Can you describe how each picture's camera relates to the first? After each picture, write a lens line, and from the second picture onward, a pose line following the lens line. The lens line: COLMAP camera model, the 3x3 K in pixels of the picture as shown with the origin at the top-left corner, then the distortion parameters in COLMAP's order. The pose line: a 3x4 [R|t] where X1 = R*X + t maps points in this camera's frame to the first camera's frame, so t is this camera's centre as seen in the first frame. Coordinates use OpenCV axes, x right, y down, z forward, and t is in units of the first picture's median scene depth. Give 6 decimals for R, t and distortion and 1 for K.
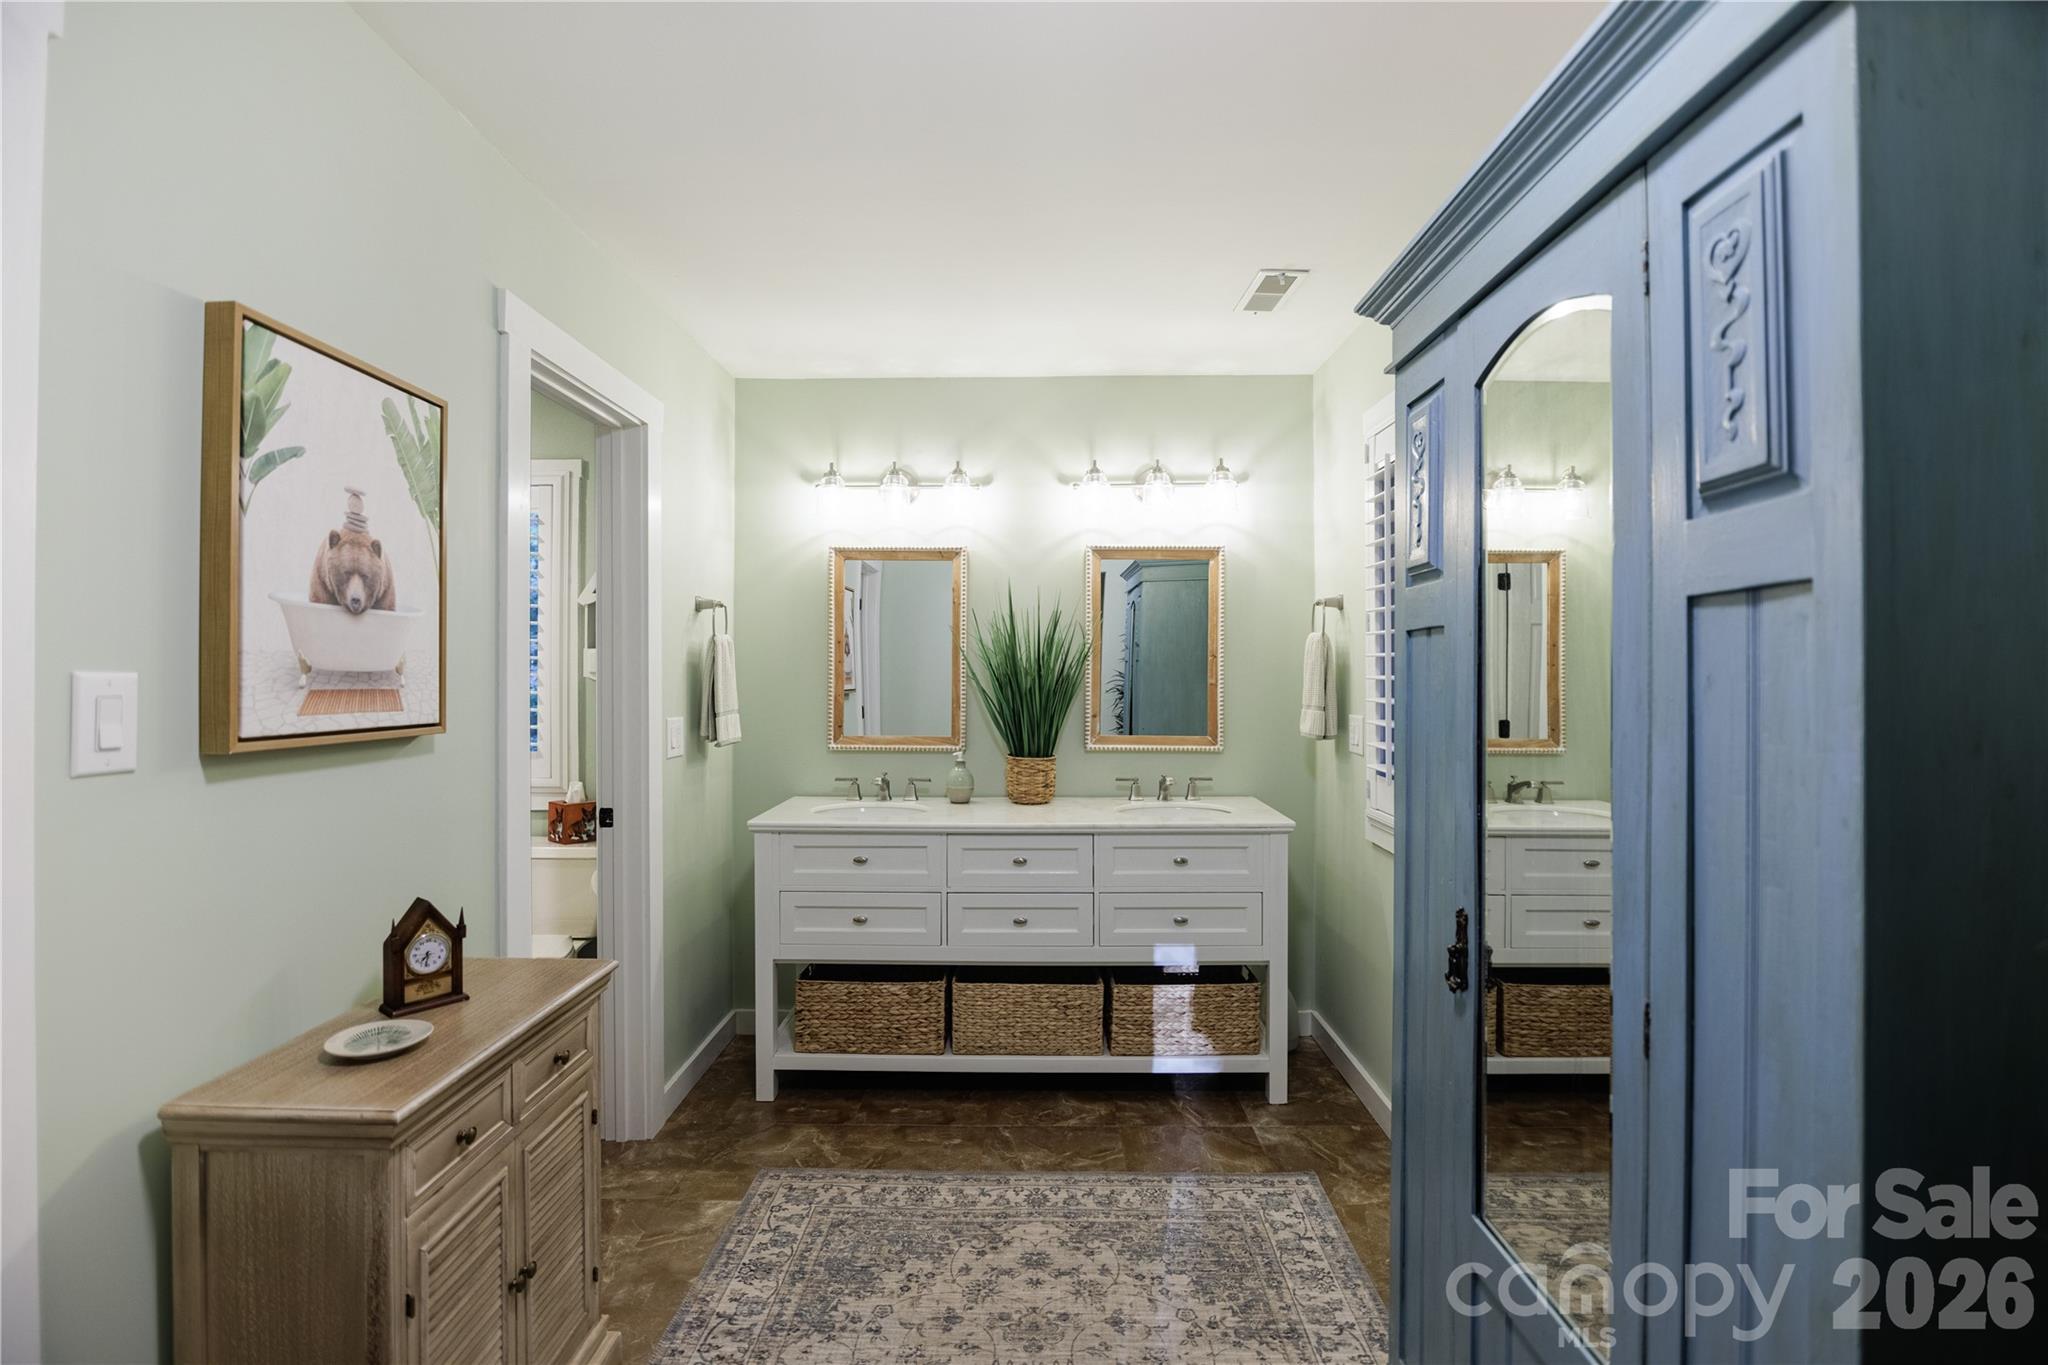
lens RADIAL K [[911.0, 0, 1022.4], [0, 911.0, 679.9], [0, 0, 1]] dist [-0.014977, -0.001396]
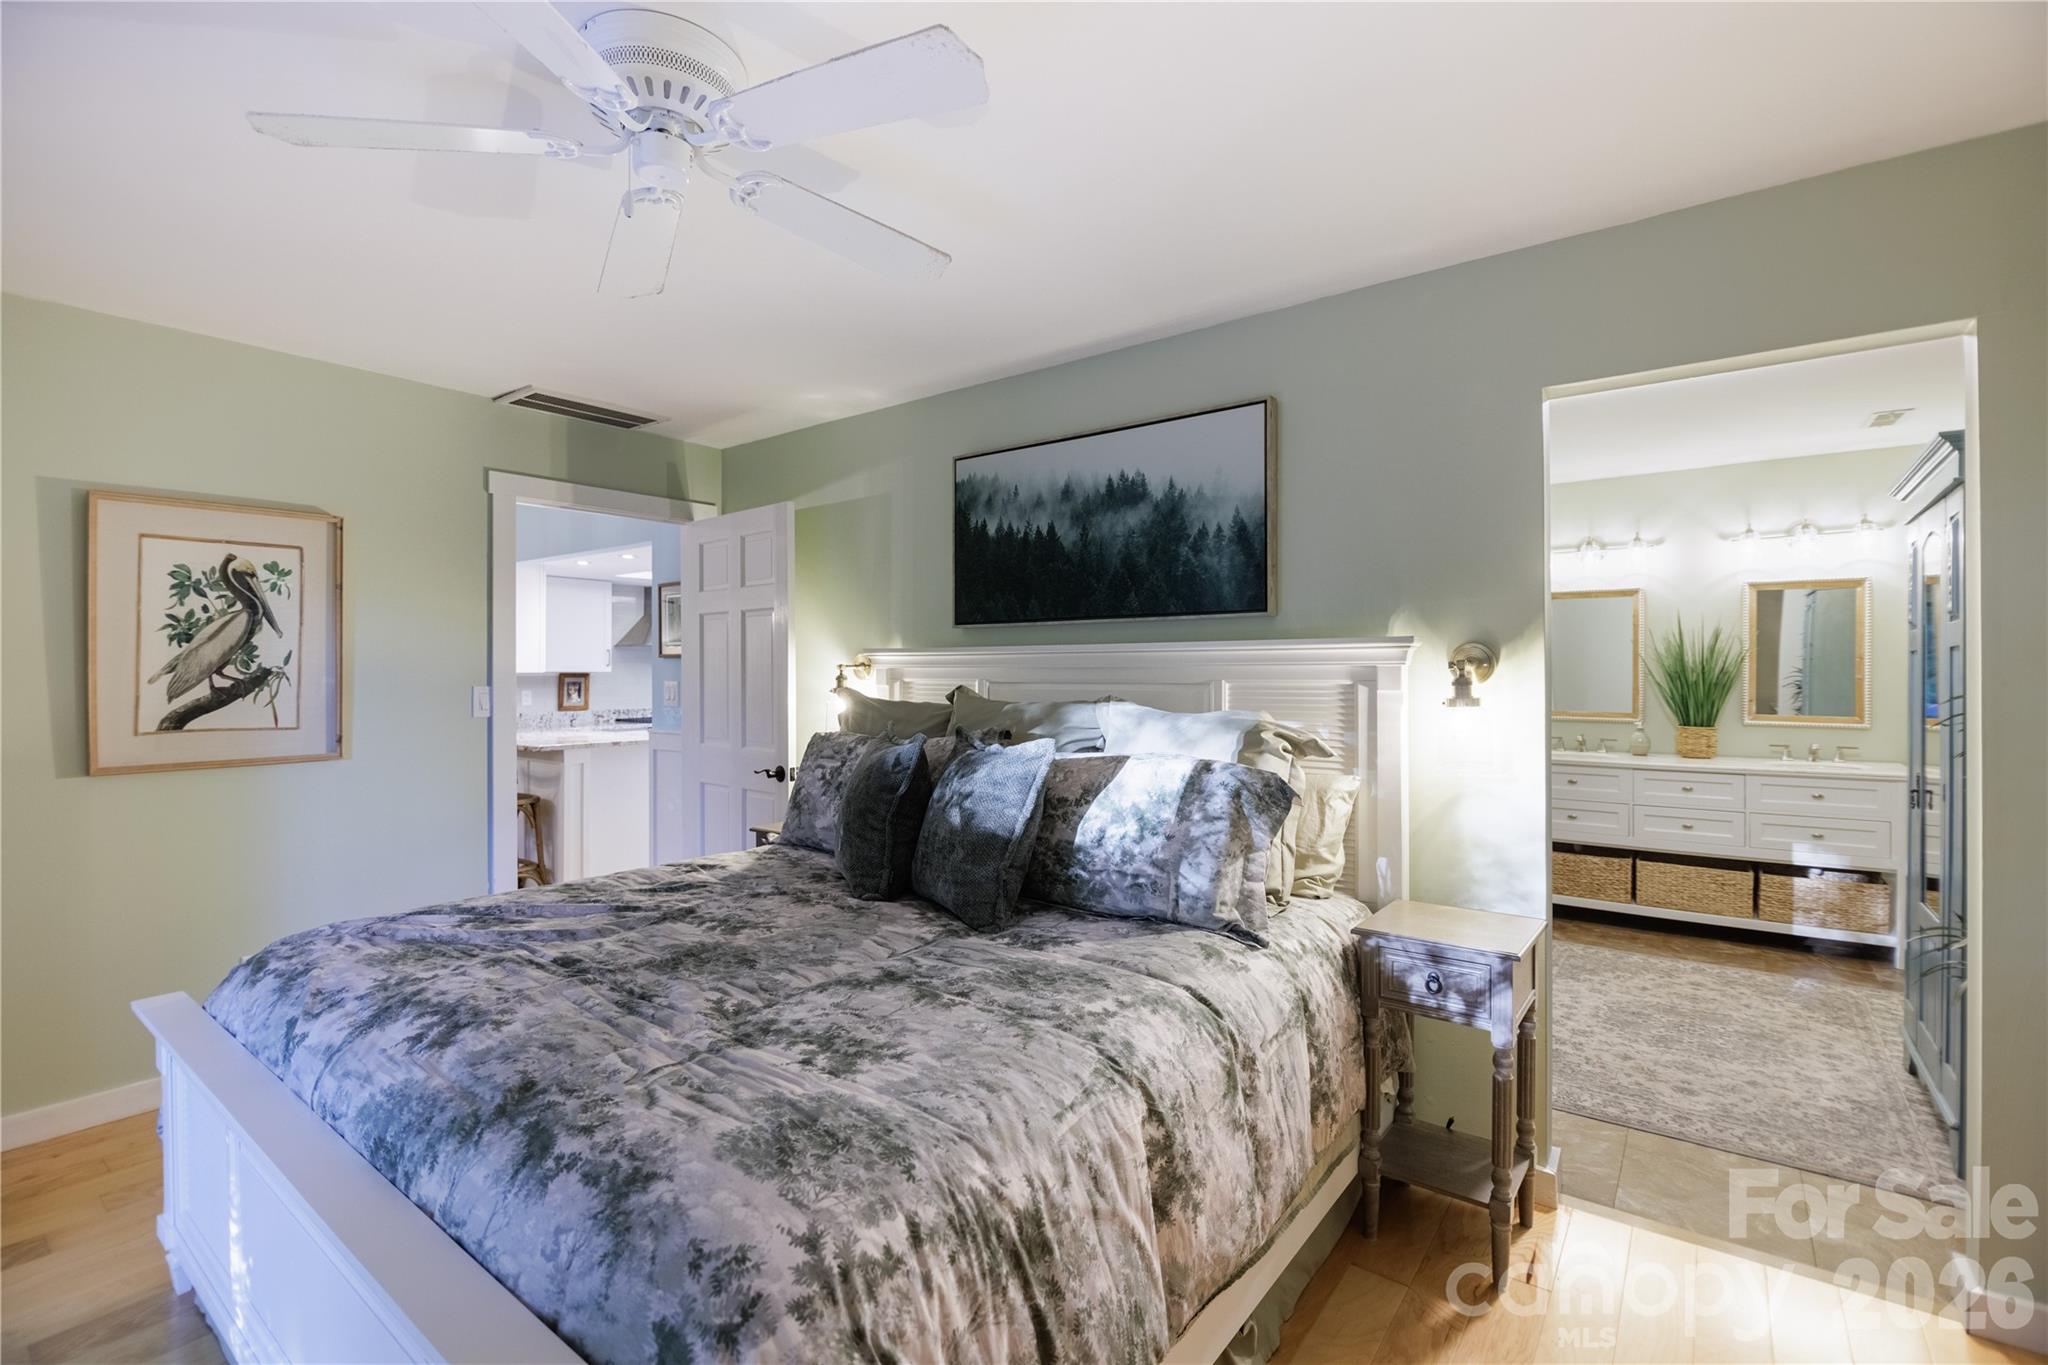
lens RADIAL K [[911.0, 0, 1026.0], [0, 911.0, 675.9], [0, 0, 1]] dist [-0.014977, -0.001396]
pose [[0.805980, -0.000340, -0.591943, 0.000119], [-0.000006, 1.000000, -0.000583, 0.001807], [0.591943, 0.000474, 0.805980, -0.860409]]
